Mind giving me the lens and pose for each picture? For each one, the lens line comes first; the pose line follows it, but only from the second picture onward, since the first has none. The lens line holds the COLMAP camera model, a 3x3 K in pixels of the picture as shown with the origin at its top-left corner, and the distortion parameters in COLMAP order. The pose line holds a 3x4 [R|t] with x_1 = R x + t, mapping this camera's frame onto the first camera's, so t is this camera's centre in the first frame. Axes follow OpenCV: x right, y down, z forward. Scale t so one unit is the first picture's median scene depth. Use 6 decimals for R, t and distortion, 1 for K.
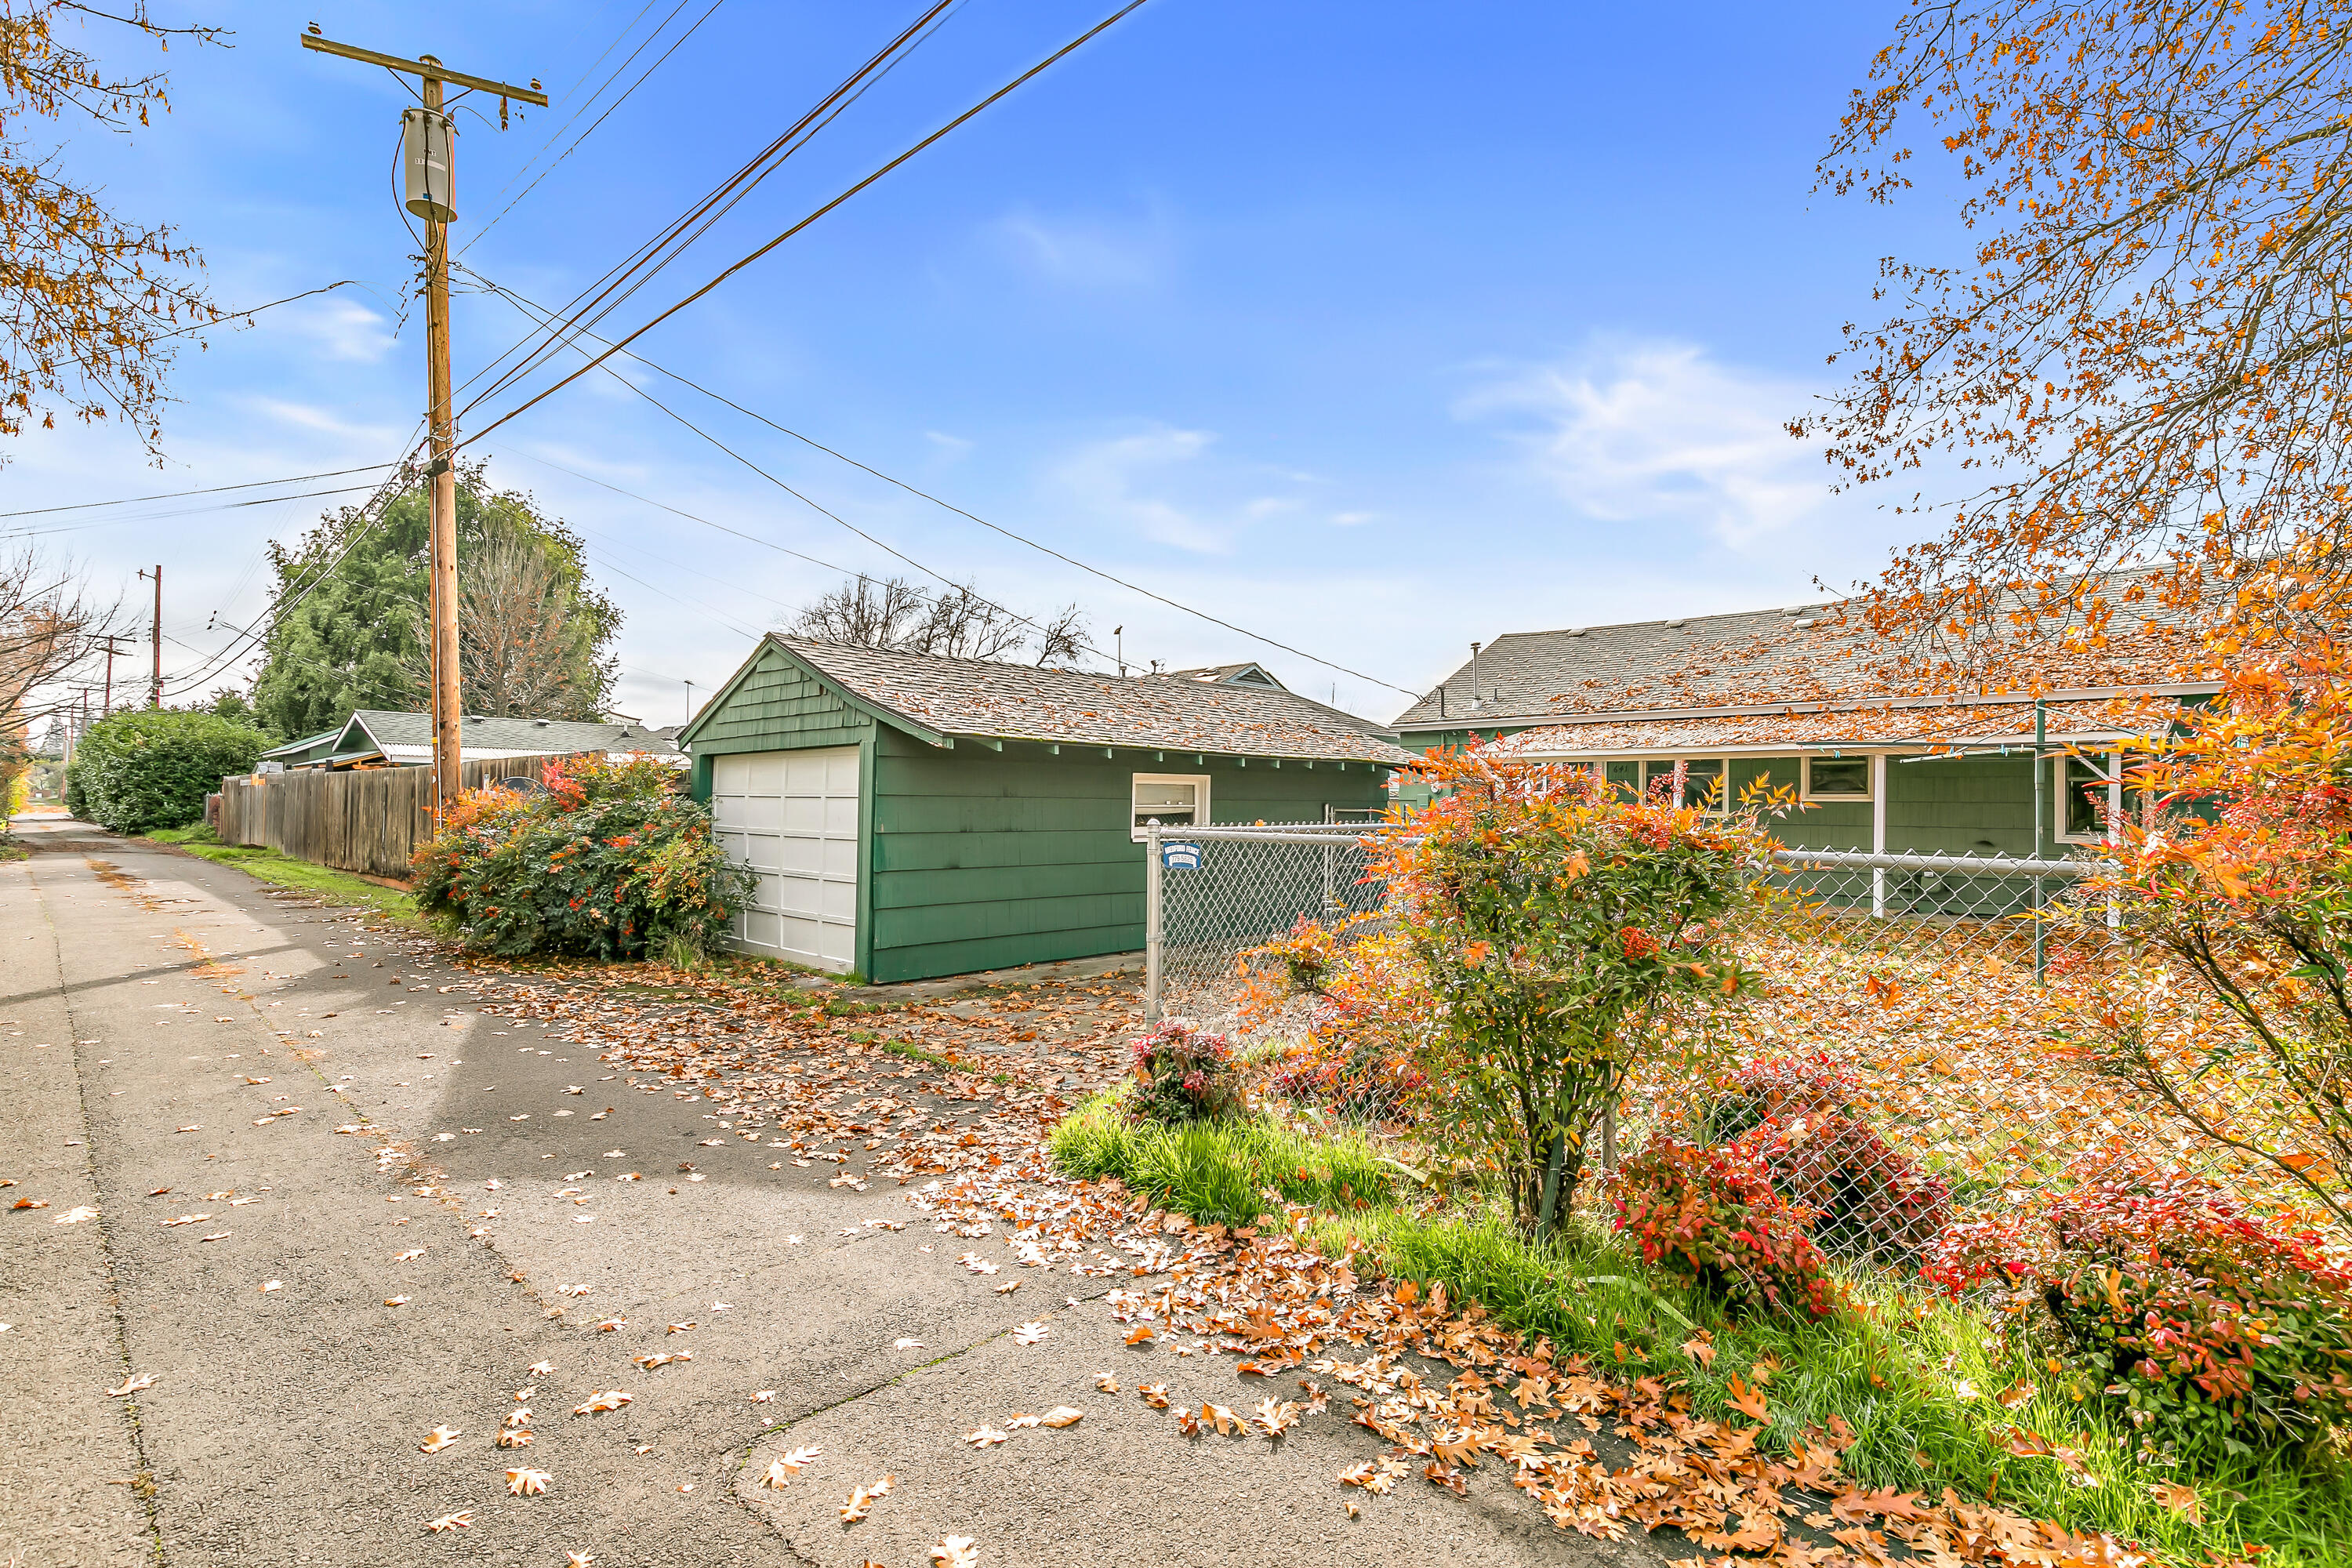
lens RADIAL K [[1075.7, 0, 1173.3], [0, 1075.7, 788.1], [0, 0, 1]] dist [0.011744, -0.002743]
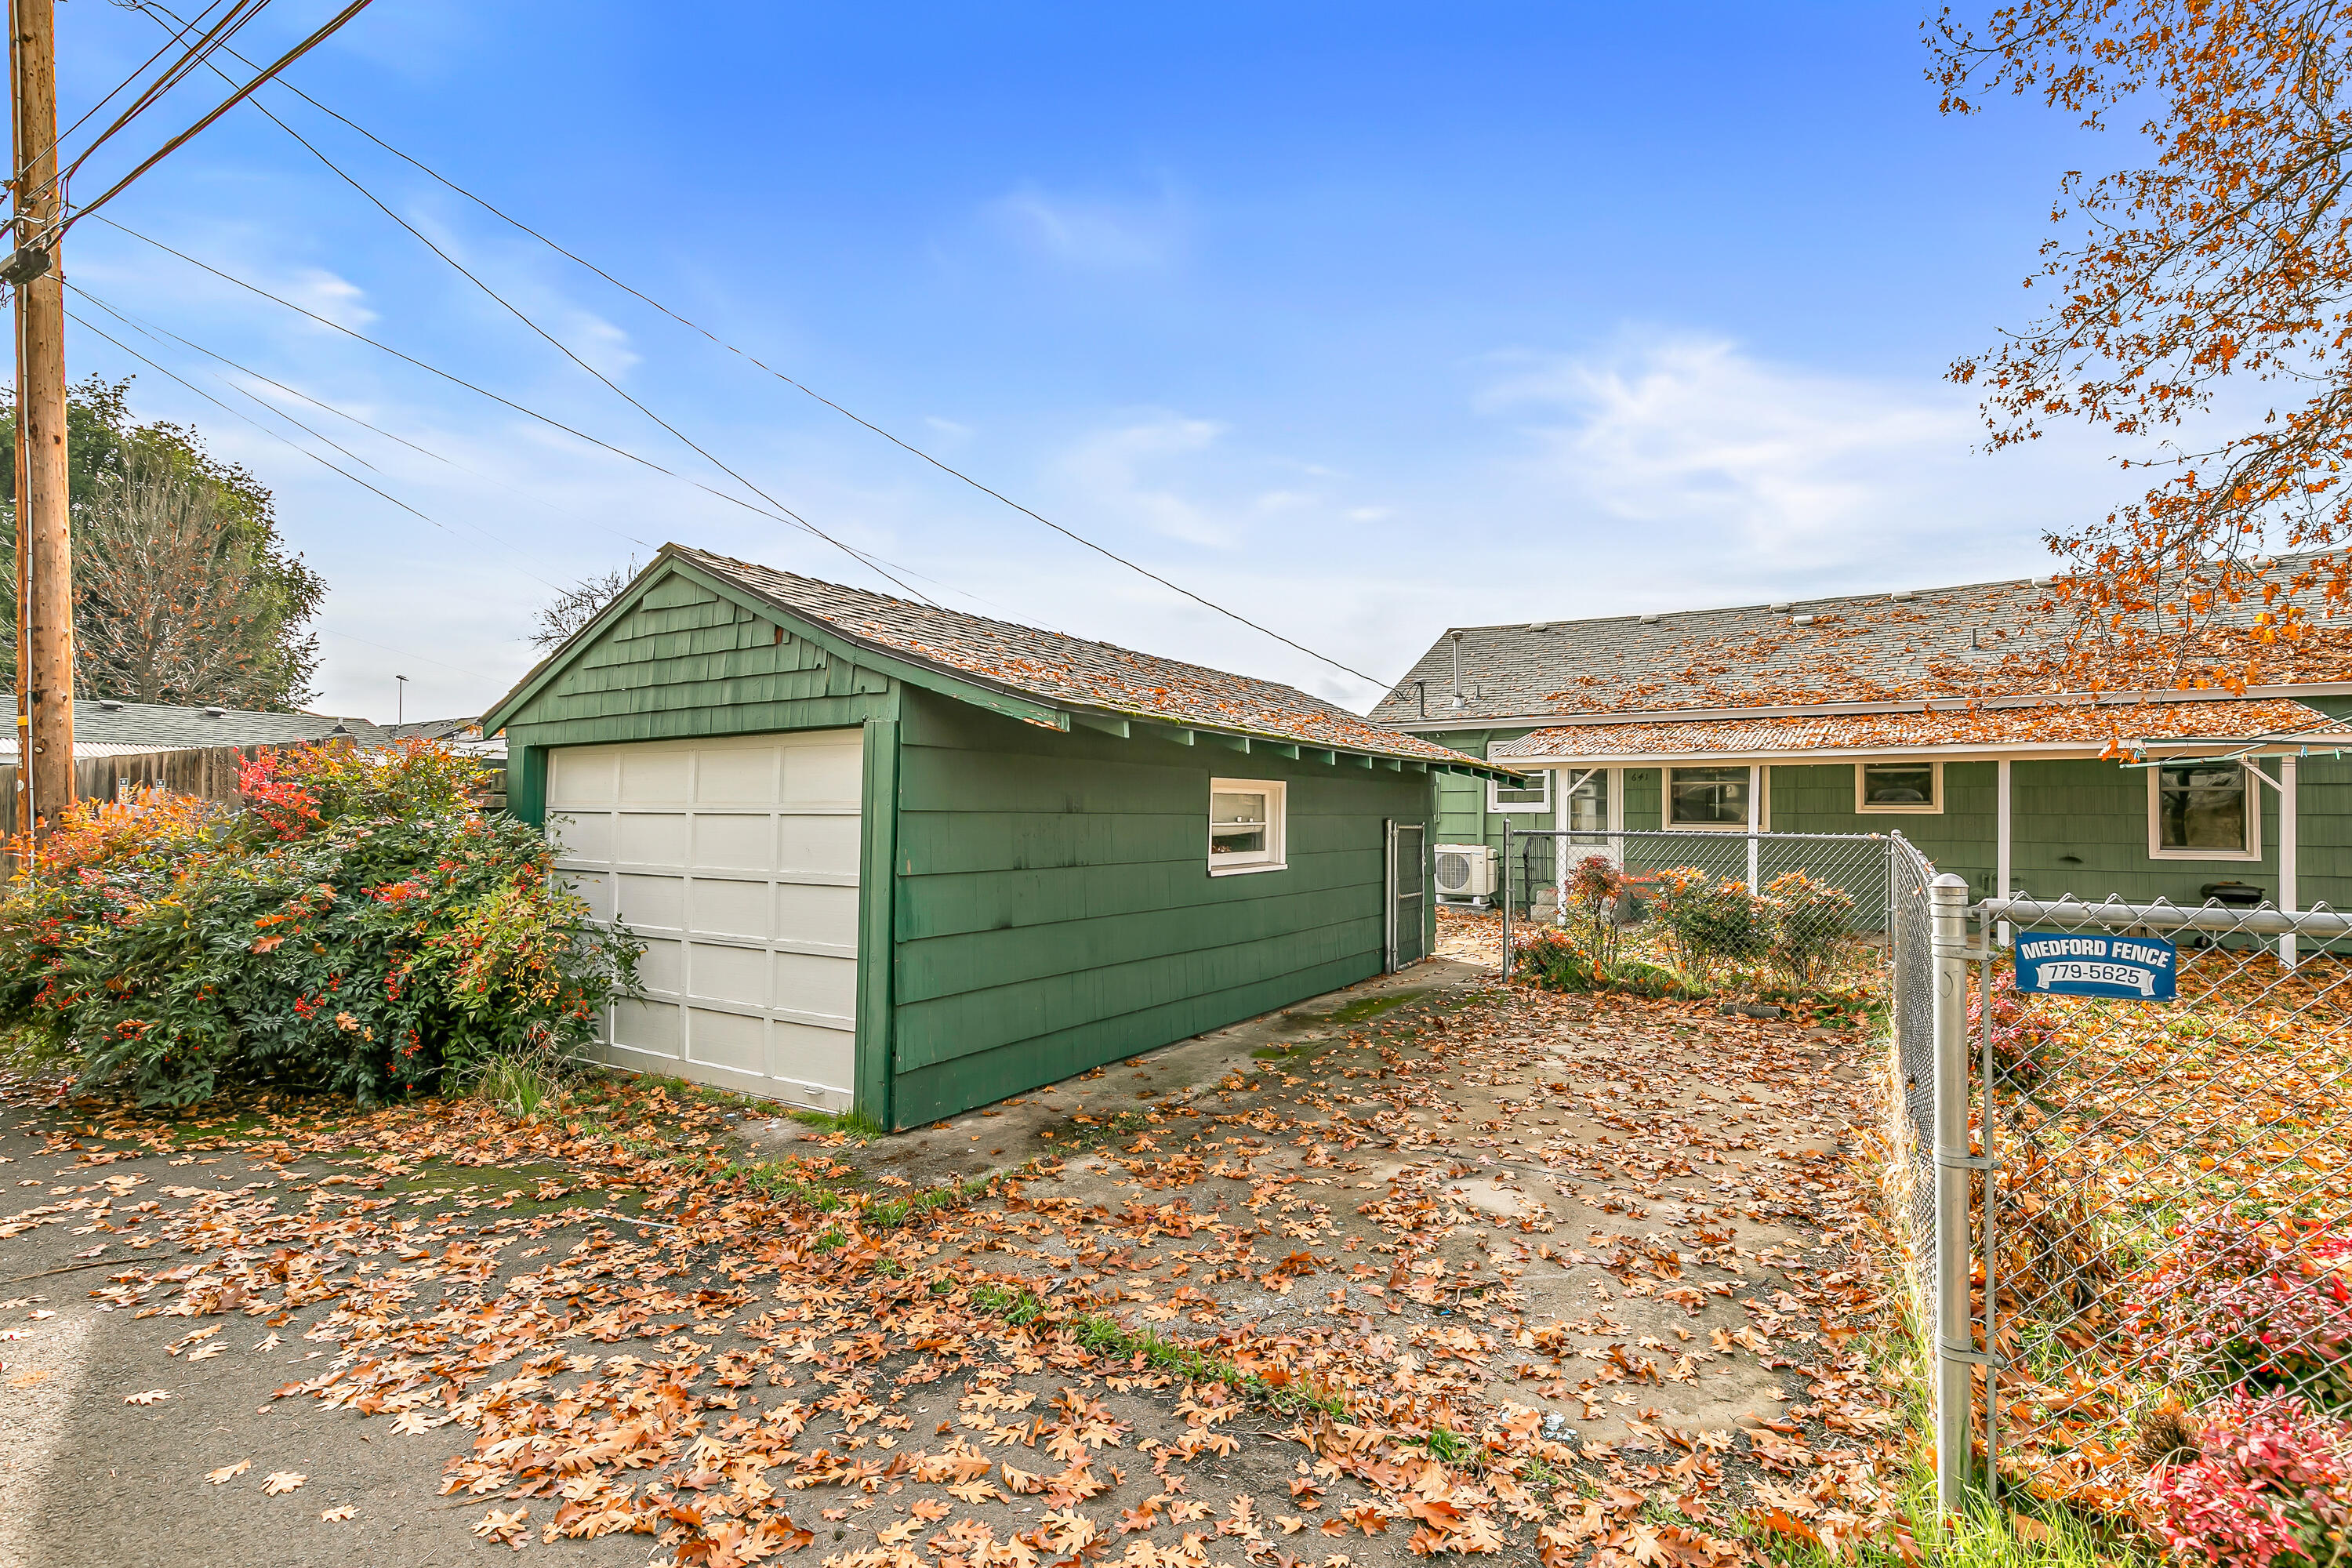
lens RADIAL K [[1075.7, 0, 1174.5], [0, 1075.7, 792.0], [0, 0, 1]] dist [0.011744, -0.002743]
pose [[0.979784, 0.000848, 0.200054, -0.216773], [0.000384, 0.999981, -0.006123, -0.000266], [-0.200056, 0.006076, 0.979766, 0.345287]]
